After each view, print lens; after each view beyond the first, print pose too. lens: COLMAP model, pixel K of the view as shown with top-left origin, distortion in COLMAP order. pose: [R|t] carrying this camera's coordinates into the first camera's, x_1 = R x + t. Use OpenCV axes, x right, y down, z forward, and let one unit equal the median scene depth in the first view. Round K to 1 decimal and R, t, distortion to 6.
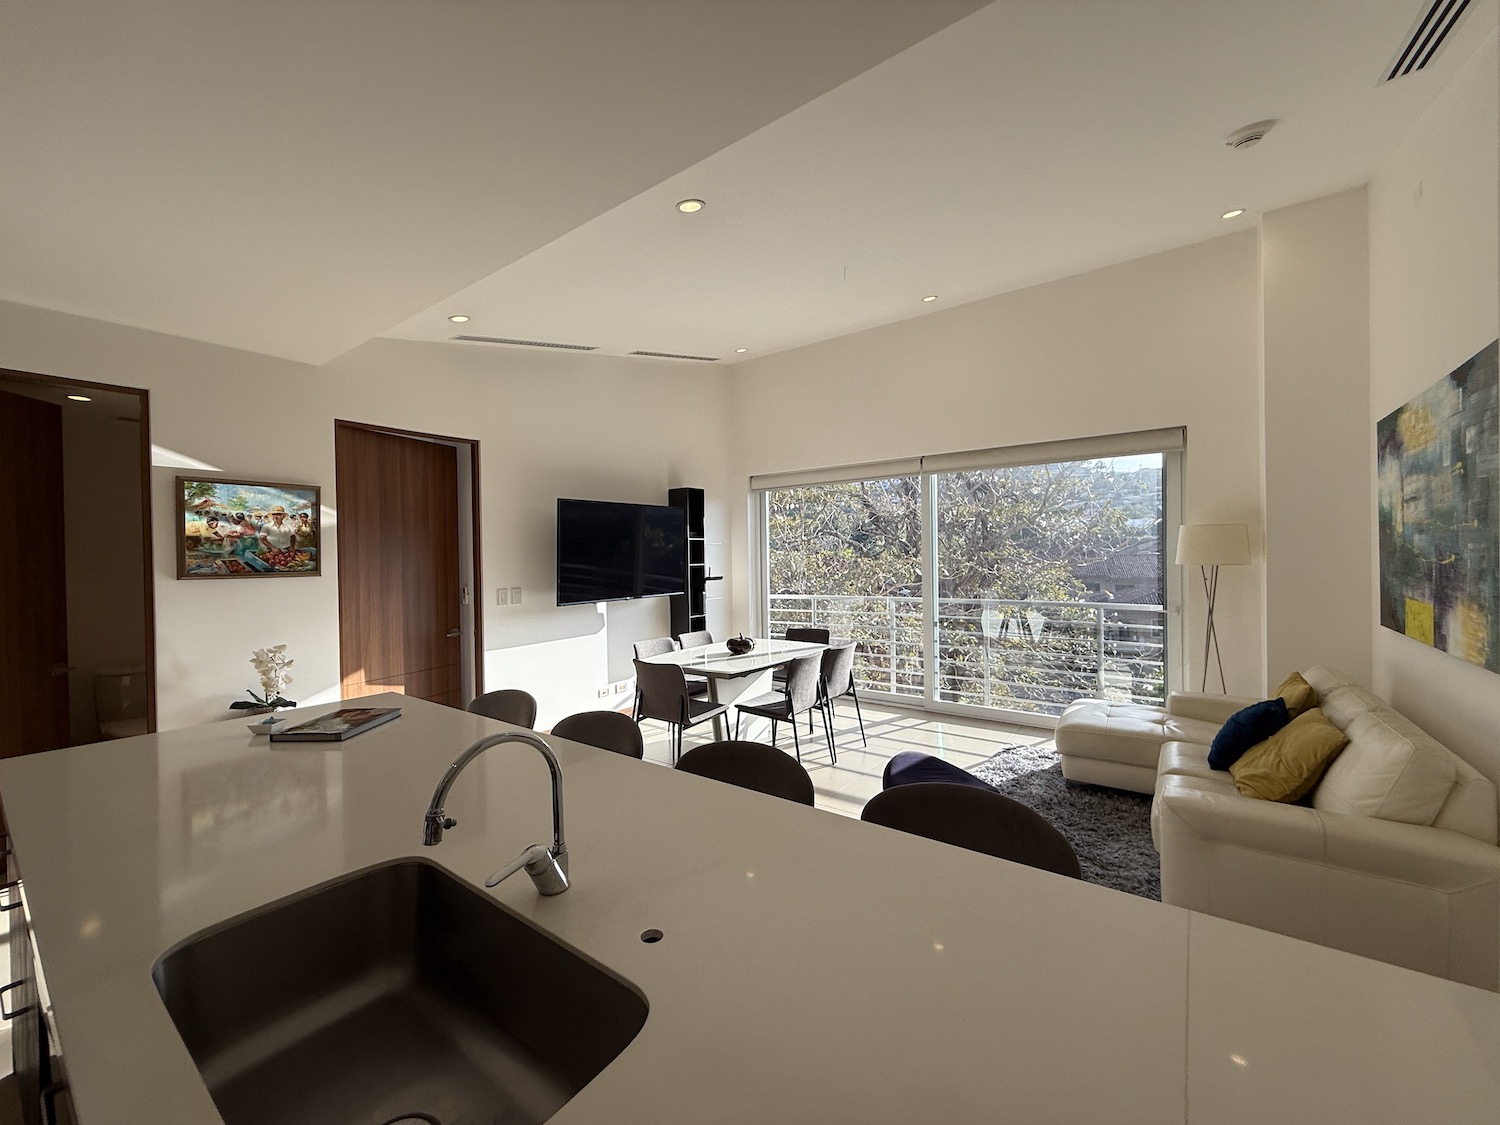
lens RADIAL K [[598.2, 0, 746.2], [0, 598.2, 563.5], [0, 0, 1]] dist [-0.001534, 0.000799]
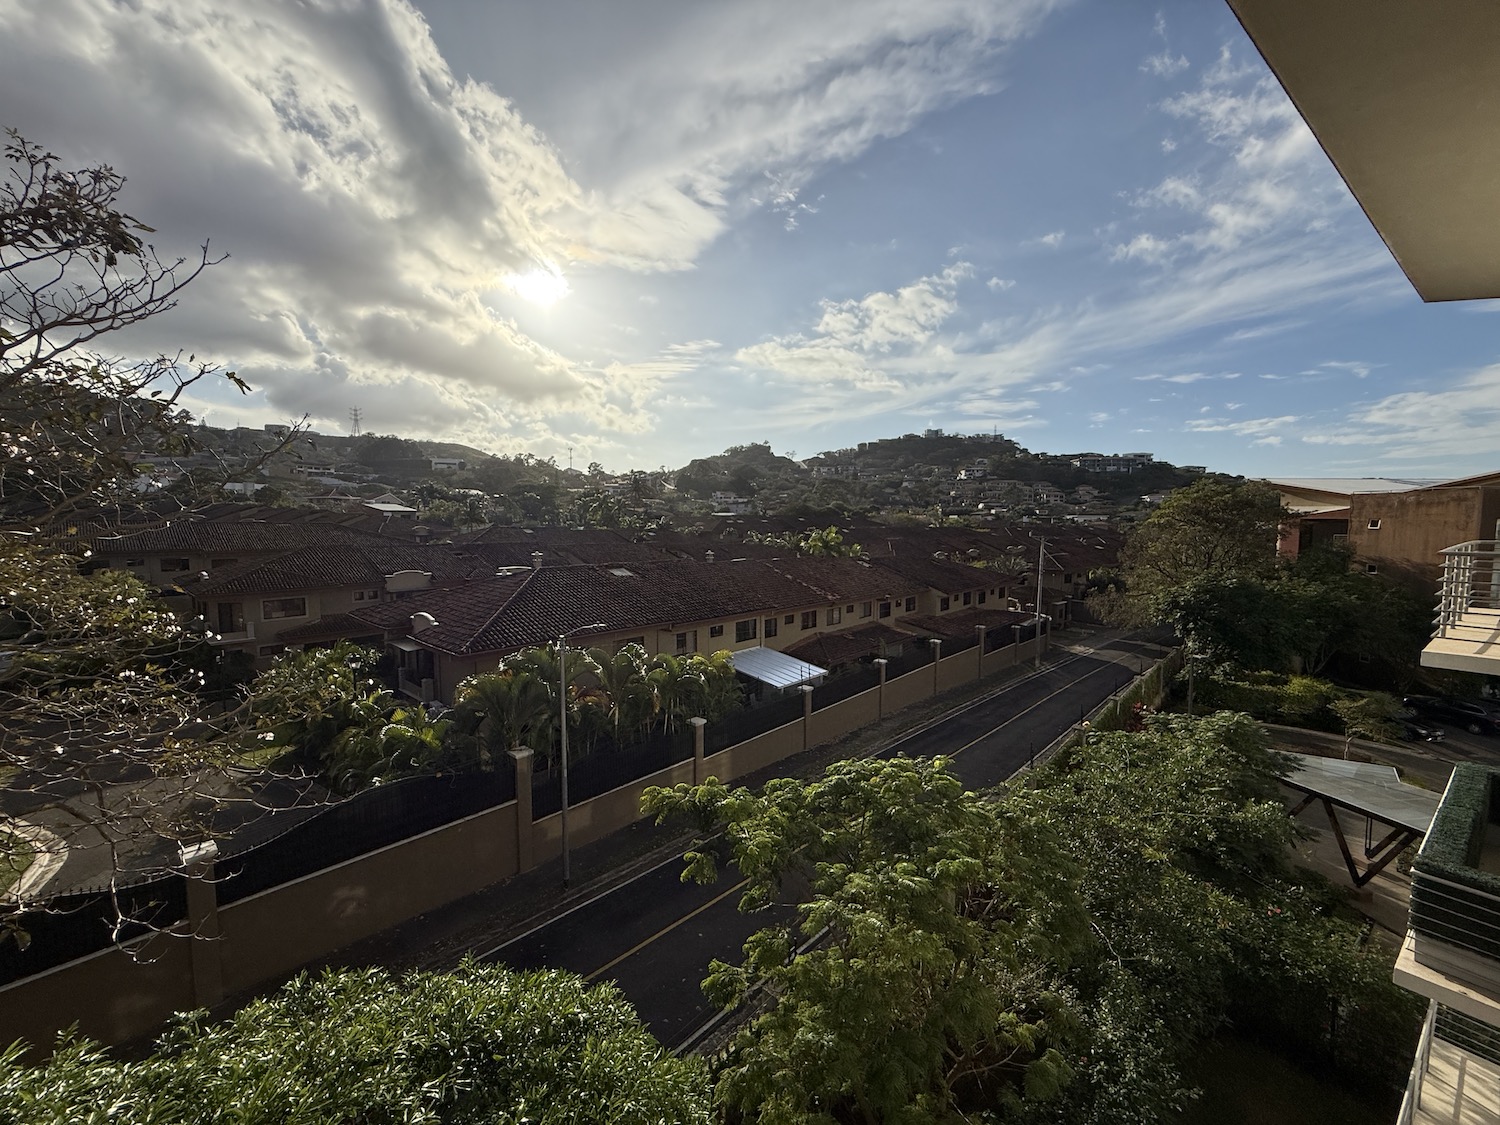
lens RADIAL K [[598.2, 0, 739.3], [0, 598.2, 569.5], [0, 0, 1]] dist [-0.001534, 0.000799]
pose [[0.293528, -0.067310, 0.953578, 1.198244], [0.008622, 0.997664, 0.067768, 0.000587], [-0.955912, -0.011670, 0.293423, 1.744929]]
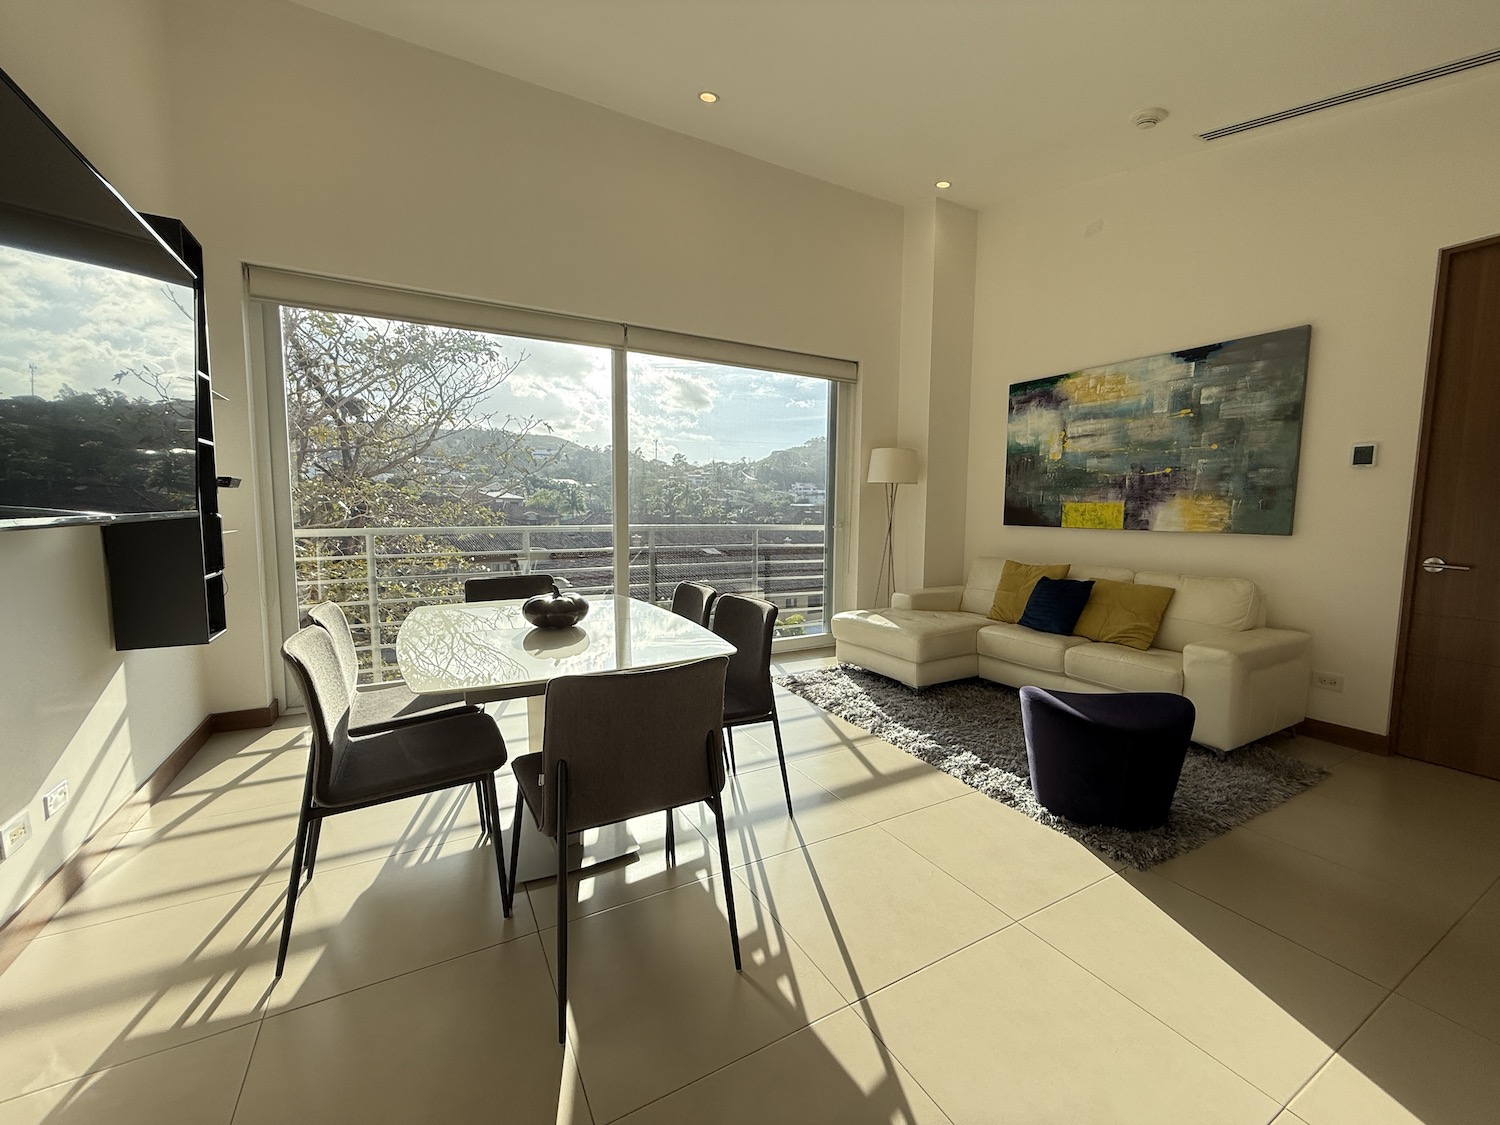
lens RADIAL K [[598.2, 0, 741.0], [0, 598.2, 567.4], [0, 0, 1]] dist [-0.001534, 0.000799]
pose [[0.413418, -0.069525, 0.907883, -0.592280], [-0.005949, 0.996853, 0.079047, 0.100405], [-0.910522, -0.038080, 0.411703, 1.056864]]
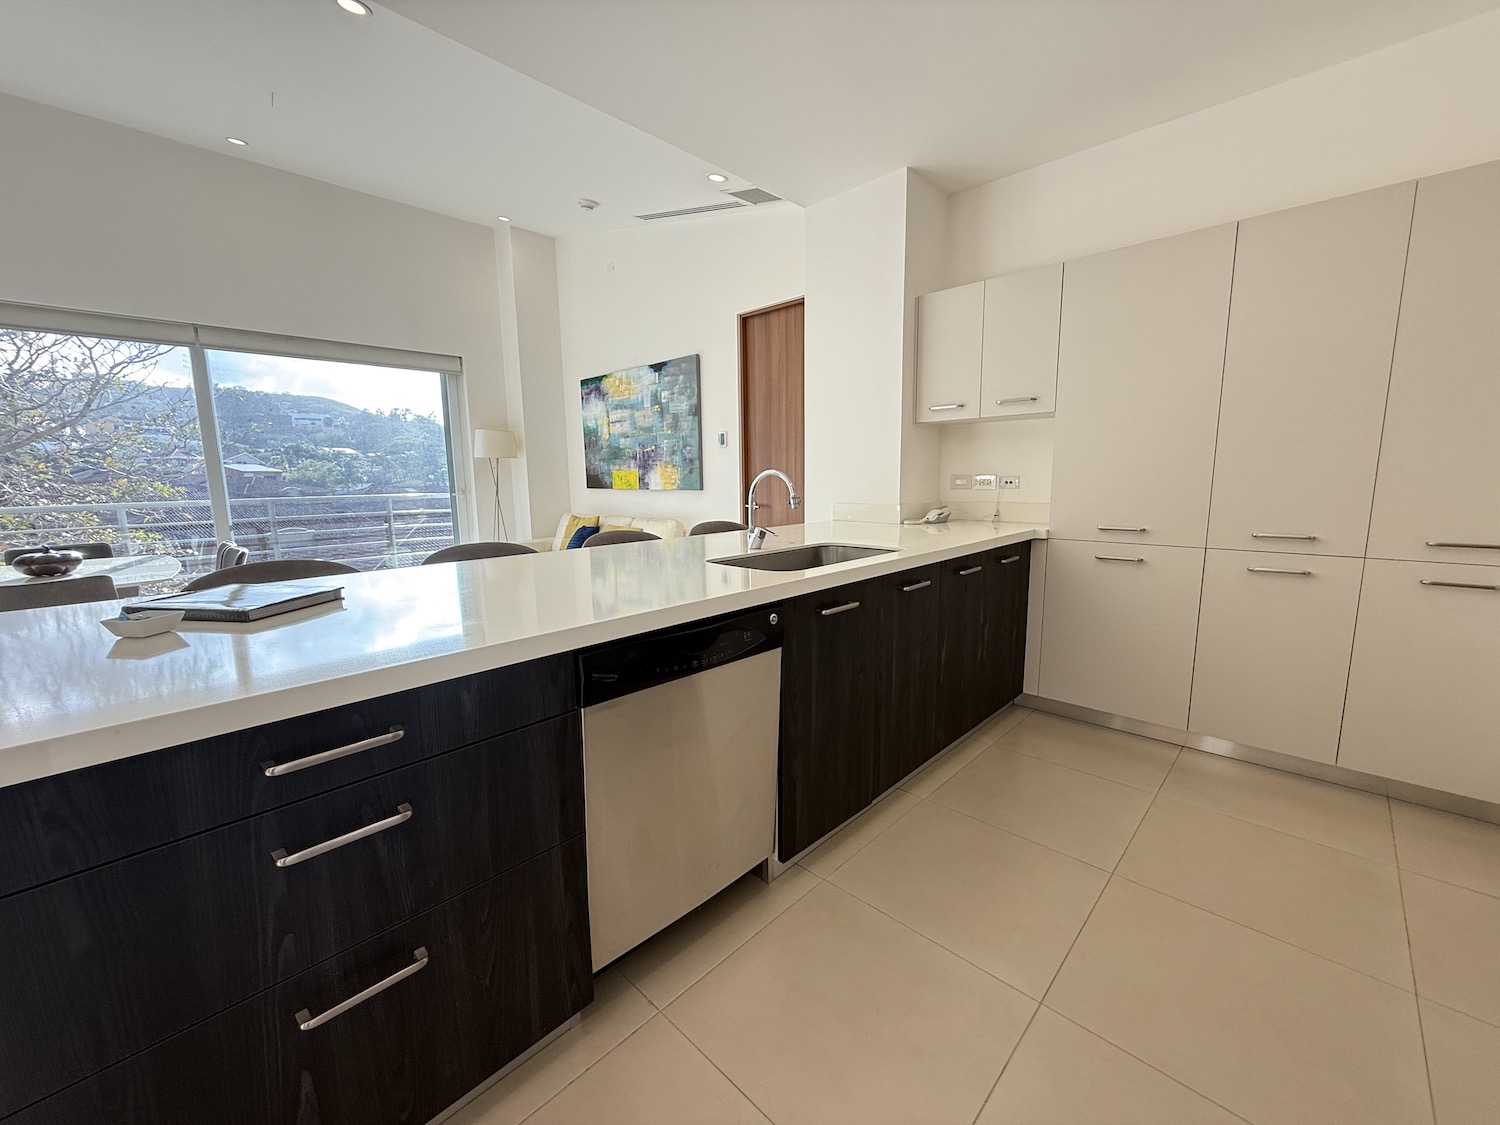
lens RADIAL K [[598.2, 0, 745.6], [0, 598.2, 564.9], [0, 0, 1]] dist [-0.001534, 0.000799]
pose [[0.128249, -0.136985, 0.982236, -0.861125], [0.025370, 0.990544, 0.134831, 0.106788], [-0.991417, 0.007627, 0.130512, 0.264519]]
